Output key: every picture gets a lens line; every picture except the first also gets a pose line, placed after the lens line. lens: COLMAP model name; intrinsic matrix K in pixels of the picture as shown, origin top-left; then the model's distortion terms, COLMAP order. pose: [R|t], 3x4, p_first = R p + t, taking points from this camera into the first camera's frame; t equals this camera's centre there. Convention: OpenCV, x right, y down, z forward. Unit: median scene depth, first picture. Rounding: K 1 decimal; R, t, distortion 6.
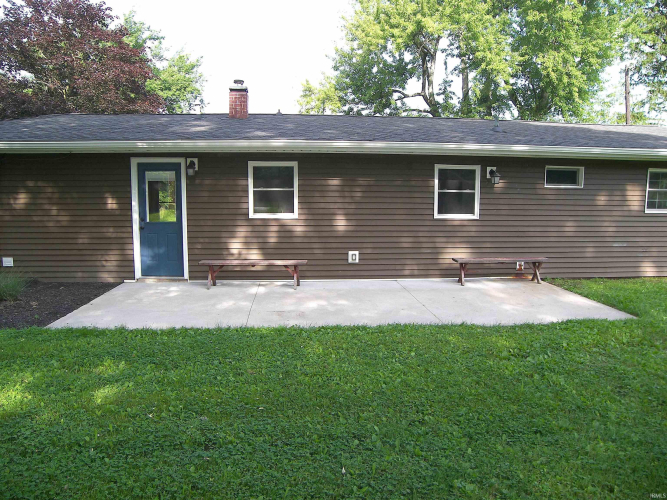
lens RADIAL K [[484.7, 0, 333.3], [0, 484.7, 249.9], [0, 0, 1]] dist [-0.083945, 0.035580]
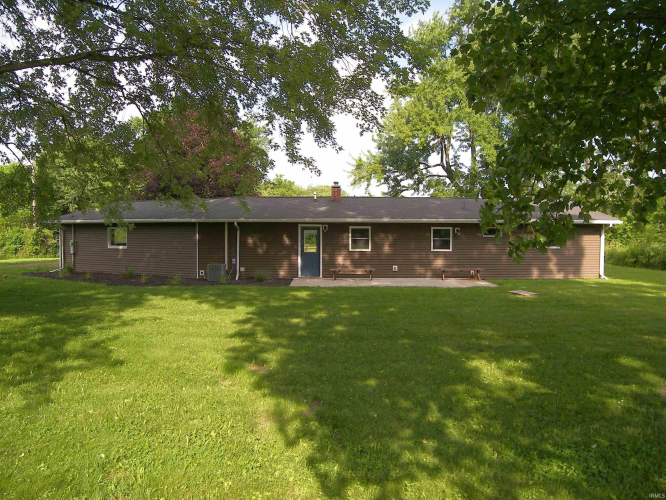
lens RADIAL K [[484.0, 0, 335.7], [0, 484.0, 253.1], [0, 0, 1]] dist [-0.083945, 0.035580]
pose [[0.997882, 0.002860, -0.064995, -0.034315], [-0.007581, 0.997340, -0.072499, 0.042554], [0.064614, 0.072838, 0.995249, -0.490984]]
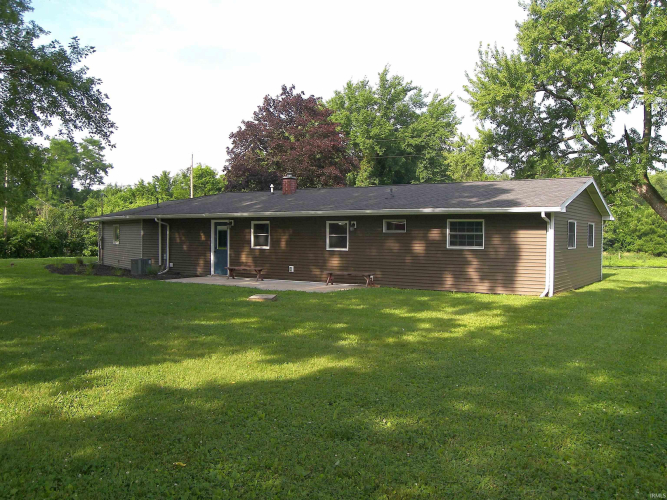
lens RADIAL K [[624.6, 0, 332.1], [0, 624.6, 249.4], [0, 0, 1]] dist [-0.011218, 0.000000]
pose [[0.804143, 0.015116, -0.594244, 0.662129], [-0.072355, 0.994732, -0.072609, 0.043198], [0.590016, 0.101384, 0.801001, -0.372148]]
